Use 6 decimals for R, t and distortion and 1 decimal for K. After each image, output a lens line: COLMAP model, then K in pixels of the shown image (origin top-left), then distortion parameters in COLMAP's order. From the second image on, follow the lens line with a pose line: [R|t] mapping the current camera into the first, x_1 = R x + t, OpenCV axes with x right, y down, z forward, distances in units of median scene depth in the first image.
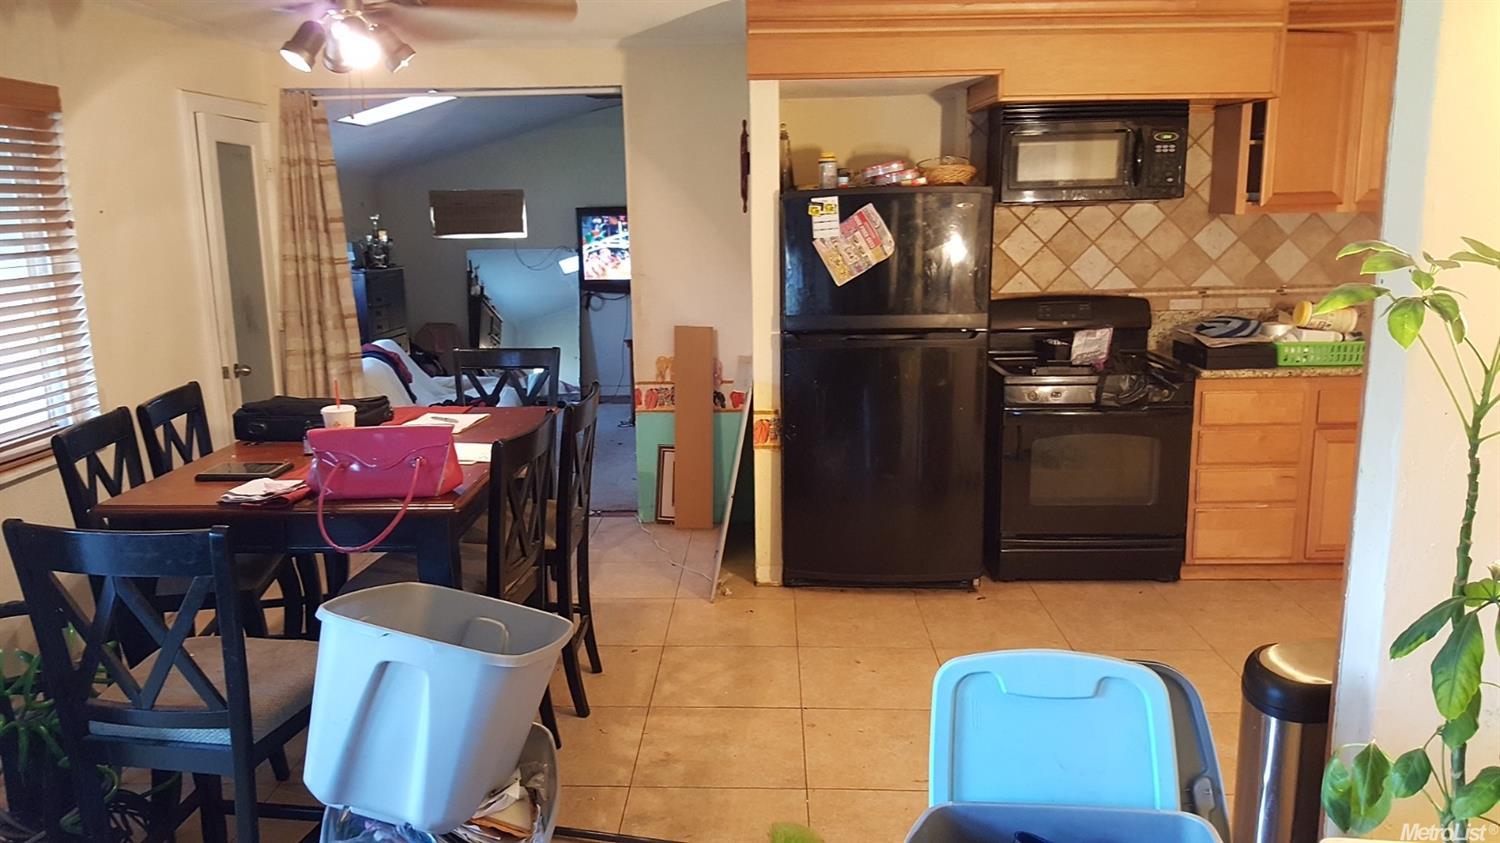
lens RADIAL K [[1074.3, 0, 731.1], [0, 1074.3, 432.6], [0, 0, 1]] dist [0.113651, -0.198694]
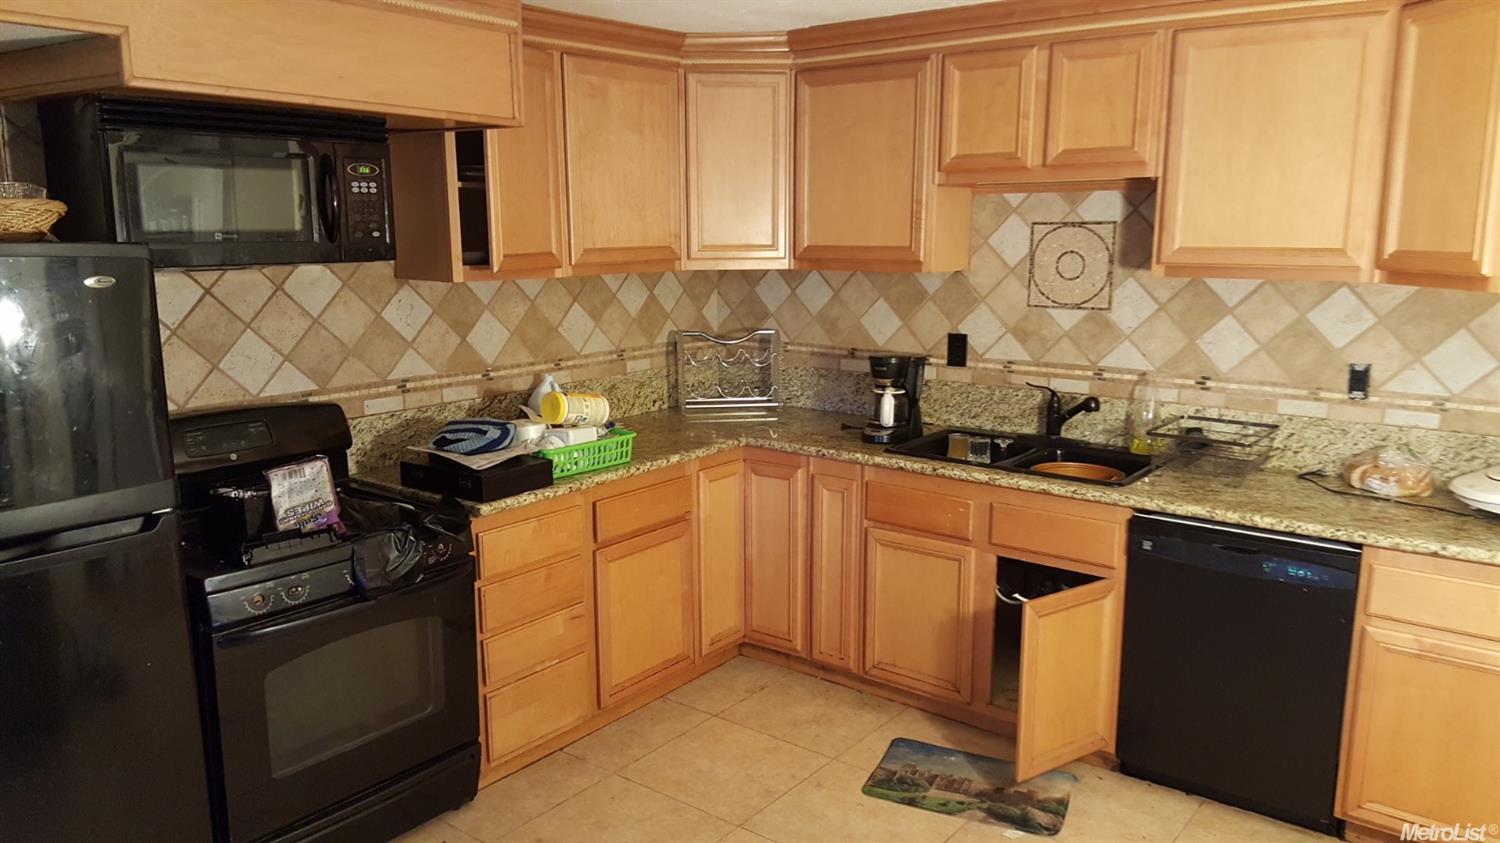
lens RADIAL K [[1074.3, 0, 731.1], [0, 1074.3, 432.6], [0, 0, 1]] dist [0.113651, -0.198694]
pose [[0.579258, -0.136363, 0.803658, -0.025378], [0.157824, 0.986014, 0.053550, -0.103393], [-0.799720, 0.095817, 0.592678, 0.403843]]
